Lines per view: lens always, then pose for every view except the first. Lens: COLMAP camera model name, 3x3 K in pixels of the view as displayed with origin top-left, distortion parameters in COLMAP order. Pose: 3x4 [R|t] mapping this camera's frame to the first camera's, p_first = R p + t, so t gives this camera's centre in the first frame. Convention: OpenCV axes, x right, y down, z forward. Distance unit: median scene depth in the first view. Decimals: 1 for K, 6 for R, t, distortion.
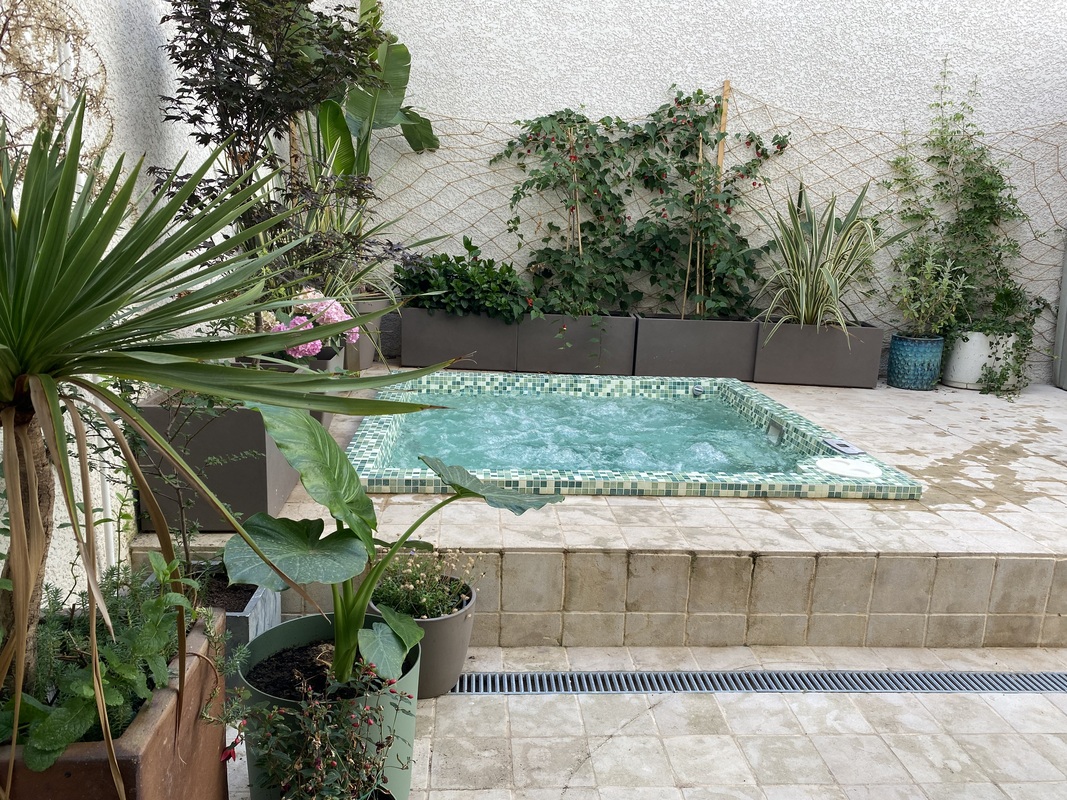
lens RADIAL K [[811.4, 0, 533.0], [0, 811.4, 406.4], [0, 0, 1]] dist [0.019514, -0.009160]
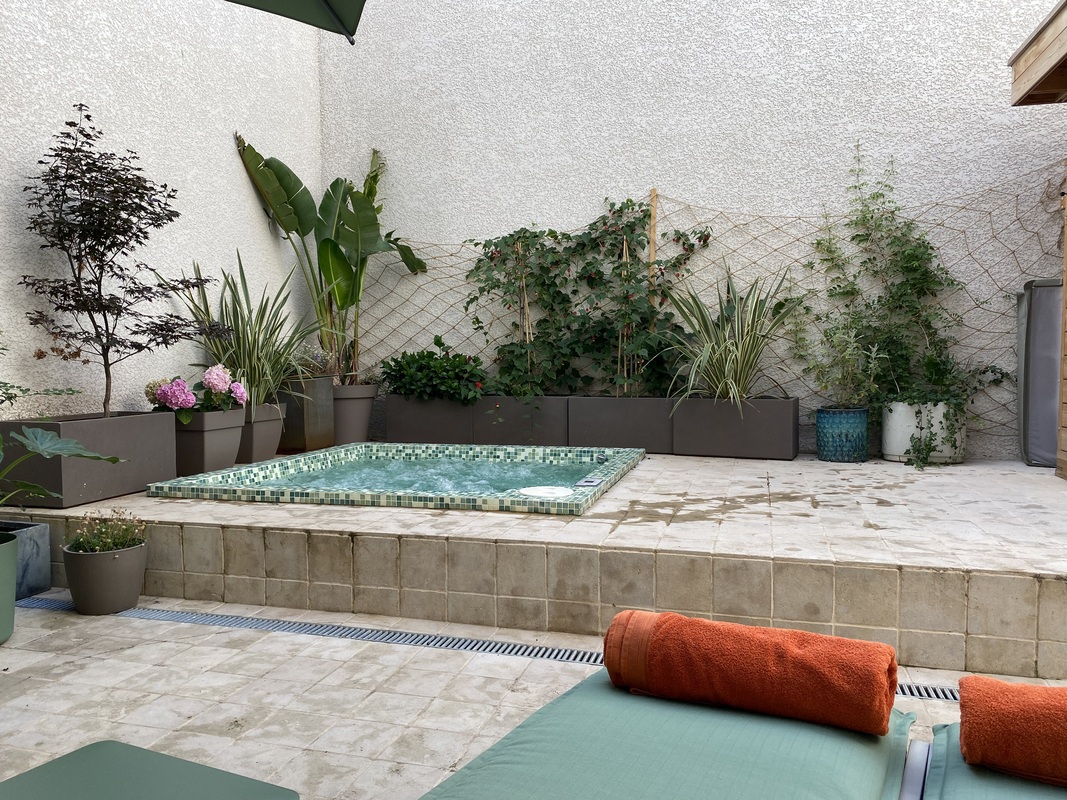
lens RADIAL K [[809.0, 0, 529.8], [0, 809.0, 403.6], [0, 0, 1]] dist [0.042365, -0.046769]
pose [[0.937141, -0.025939, -0.347985, 0.468911], [-0.034767, 0.985331, -0.167077, 0.088257], [0.347214, 0.168673, 0.922492, -0.047207]]
